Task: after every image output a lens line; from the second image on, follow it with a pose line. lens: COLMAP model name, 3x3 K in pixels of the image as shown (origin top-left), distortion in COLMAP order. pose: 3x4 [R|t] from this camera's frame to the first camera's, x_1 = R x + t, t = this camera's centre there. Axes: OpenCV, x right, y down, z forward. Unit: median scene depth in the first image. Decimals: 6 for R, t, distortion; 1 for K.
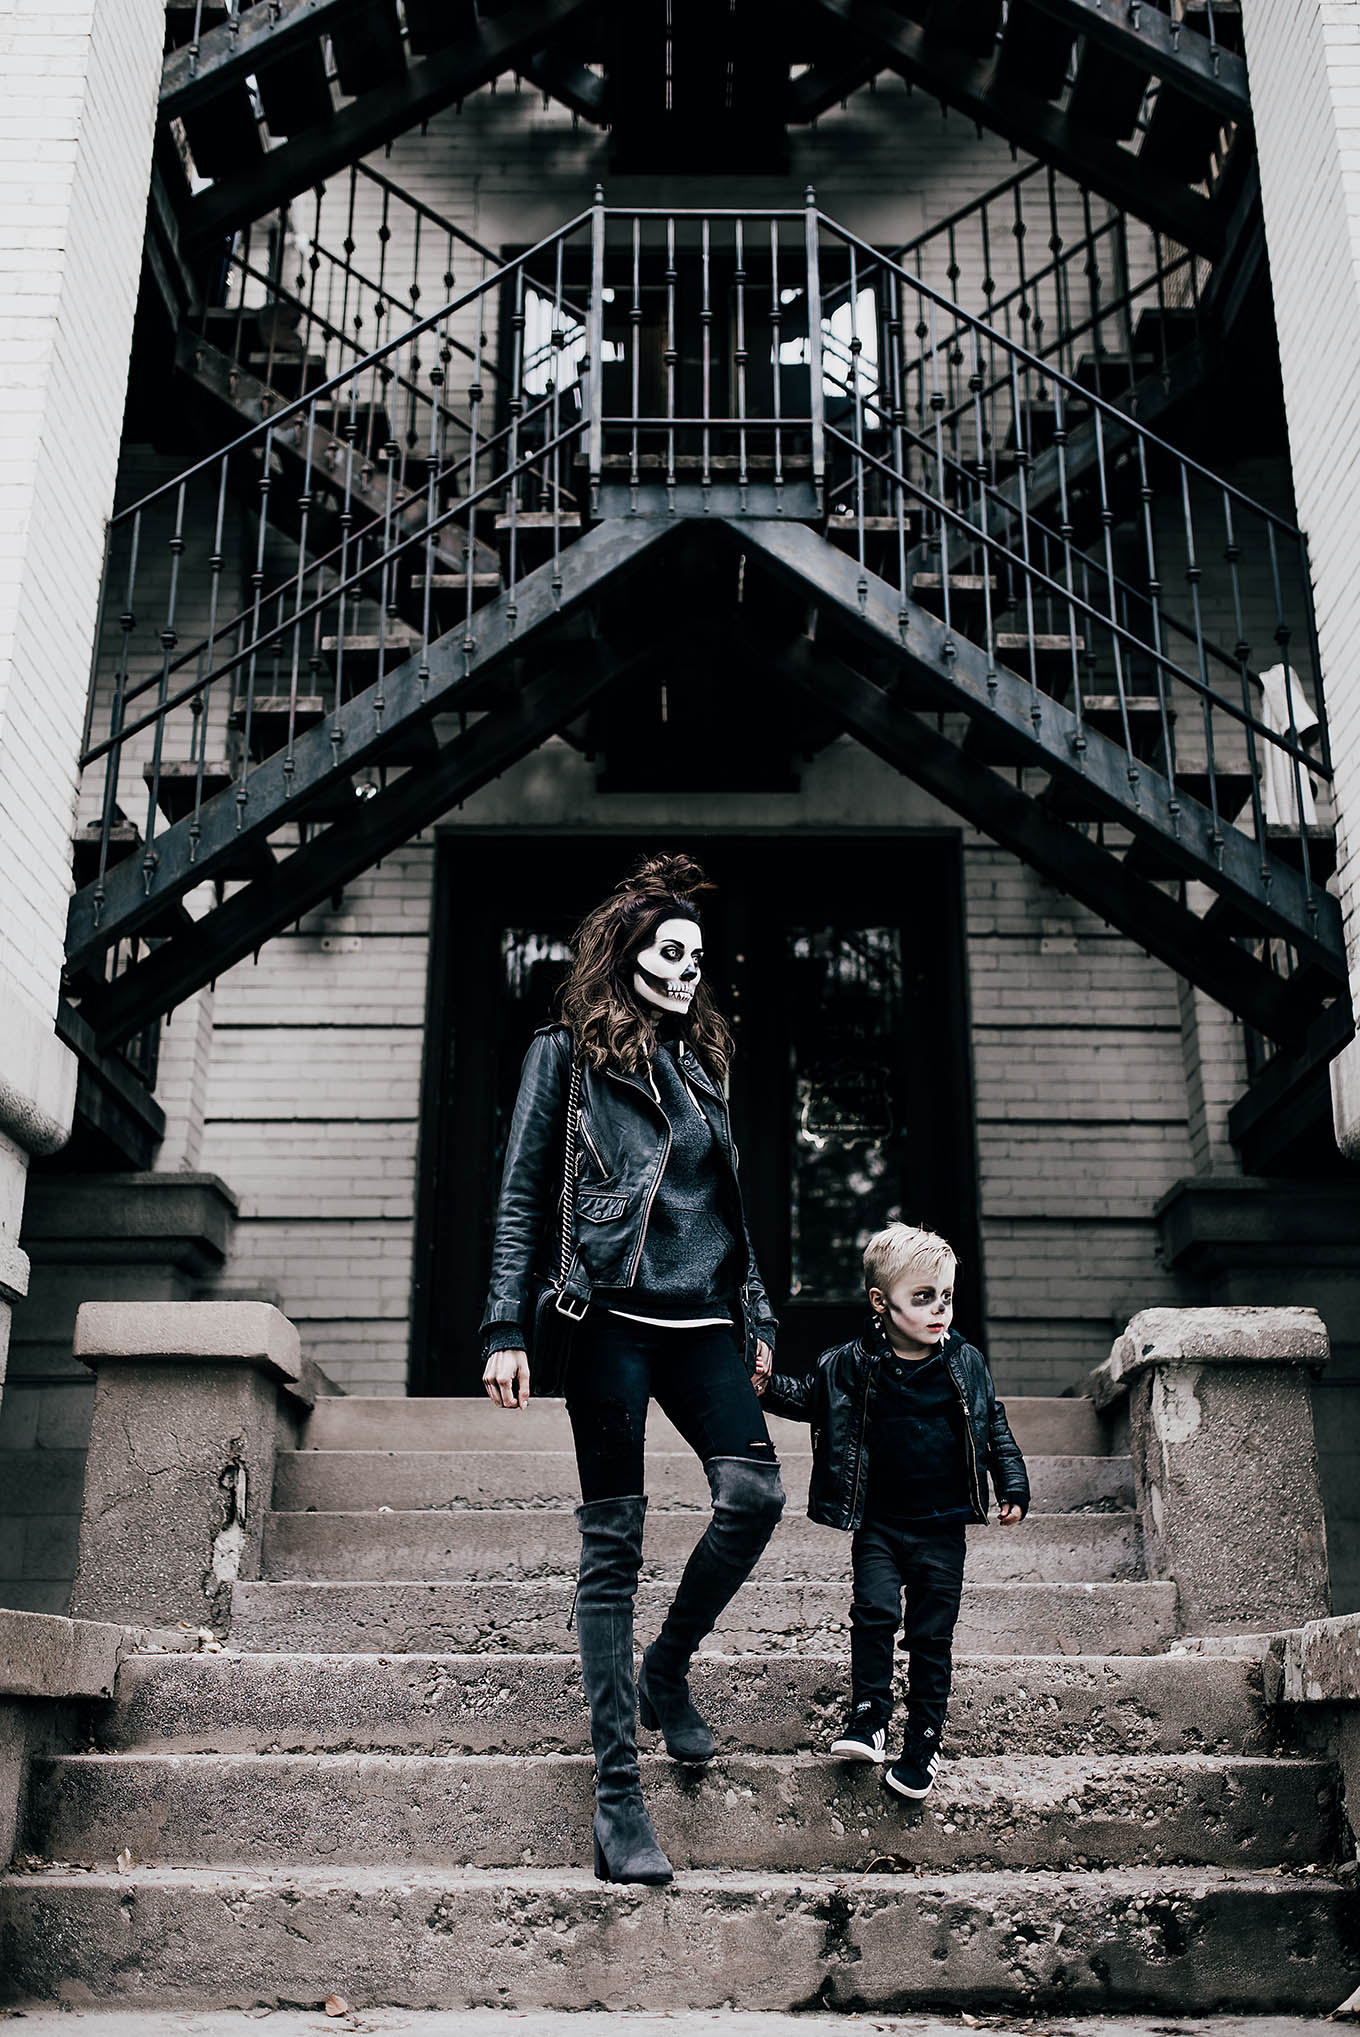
lens RADIAL K [[1976.7, 0, 659.2], [0, 1976.7, 1023.8], [0, 0, 1]] dist [0.042263, 0.000000]
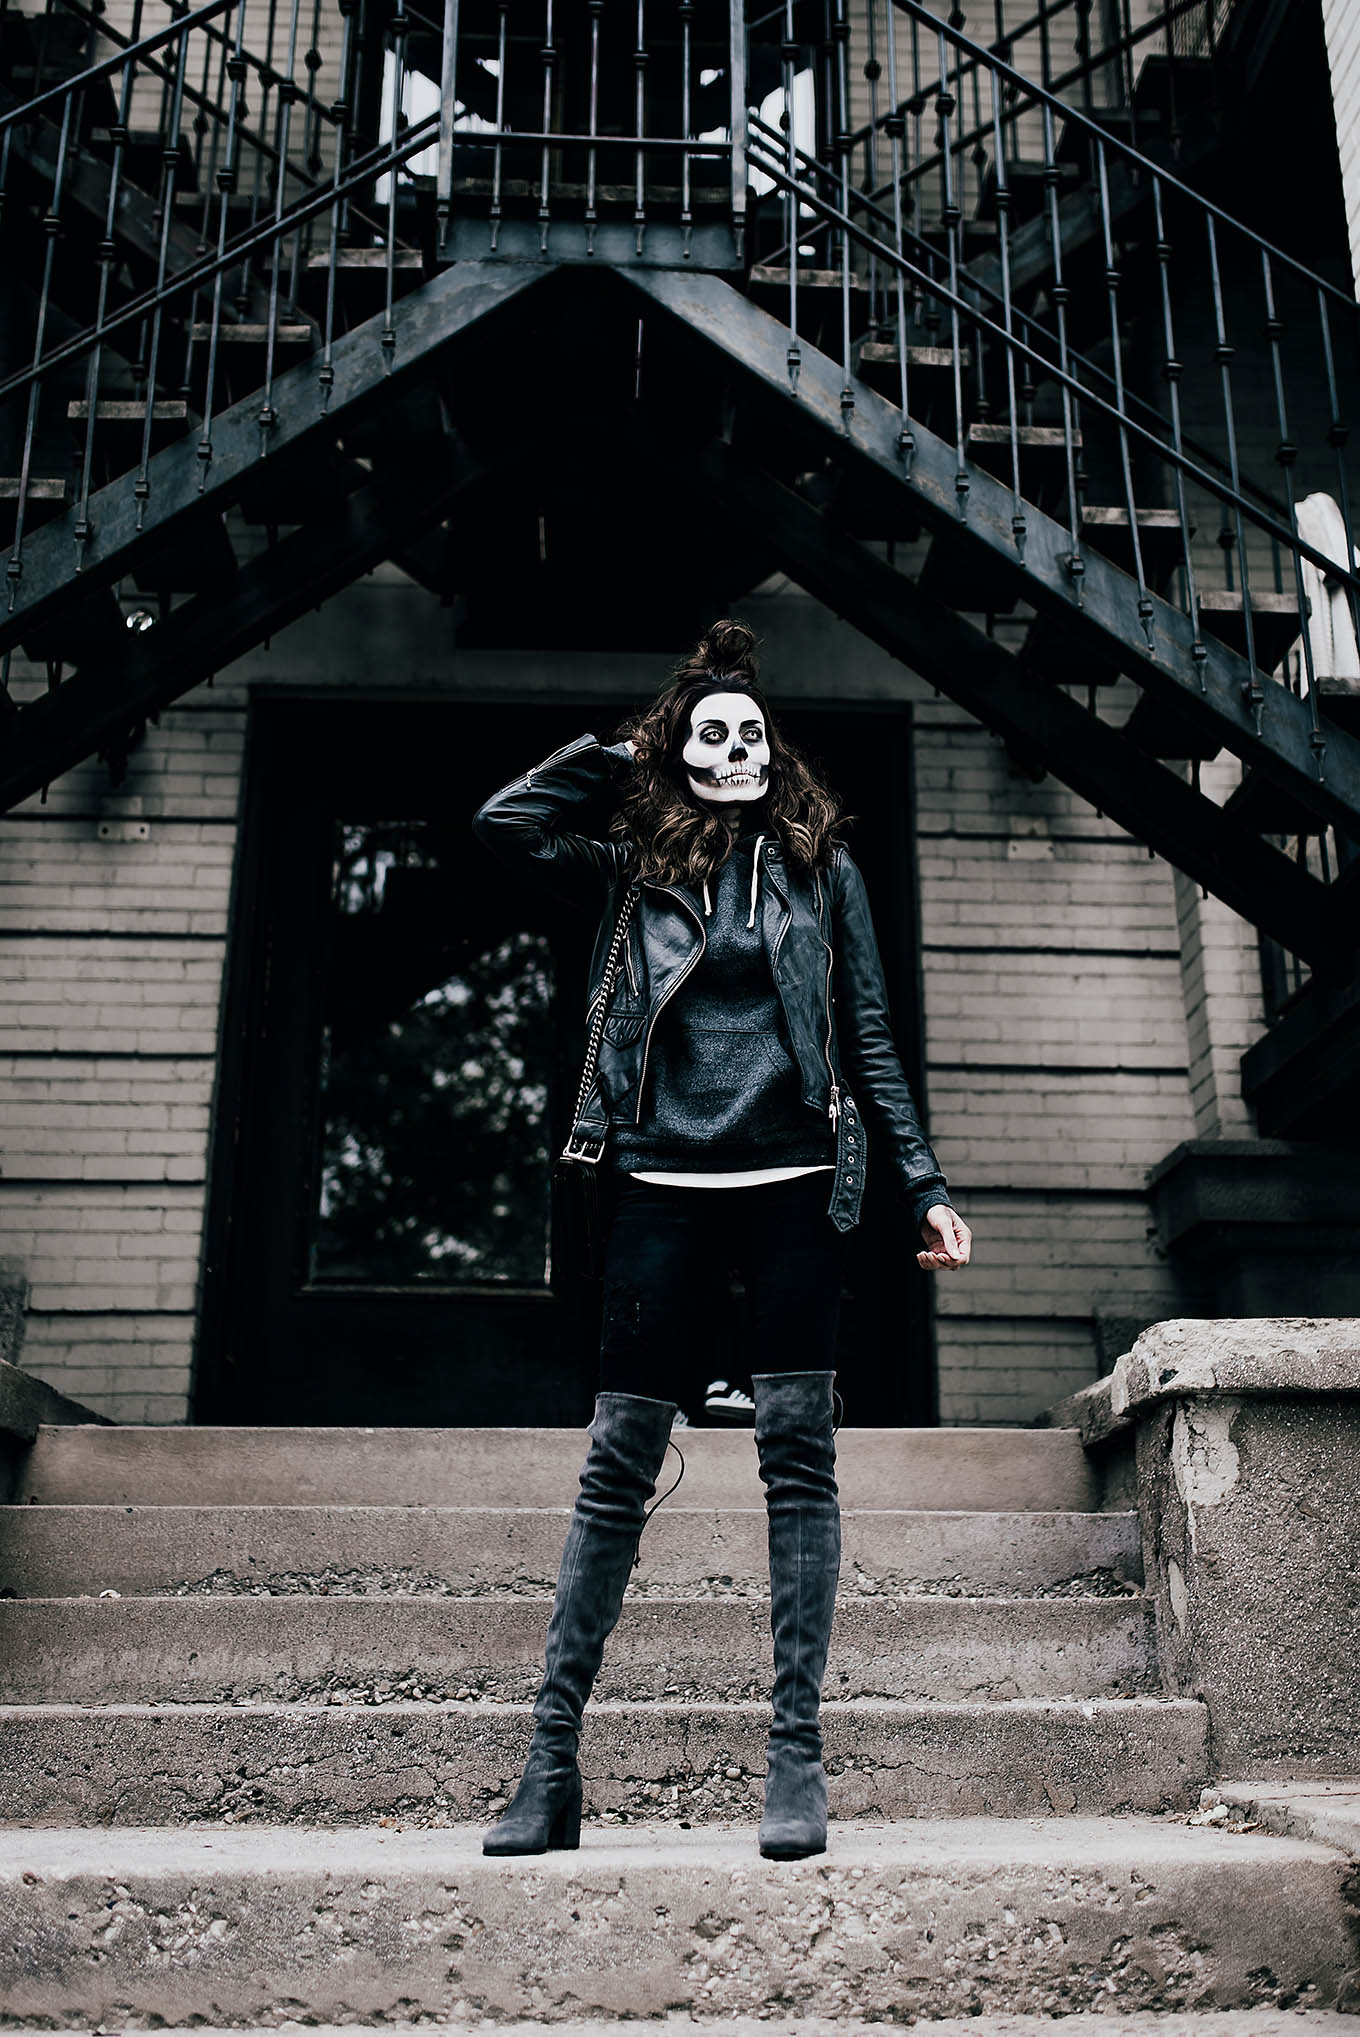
lens RADIAL K [[1976.7, 0, 686.9], [0, 1976.7, 1010.6], [0, 0, 1]] dist [0.042263, 0.000000]
pose [[0.998469, 0.014162, 0.053476, 0.024474], [-0.014982, 0.999776, 0.014956, 0.018382], [-0.053252, -0.015734, 0.998457, 0.239585]]
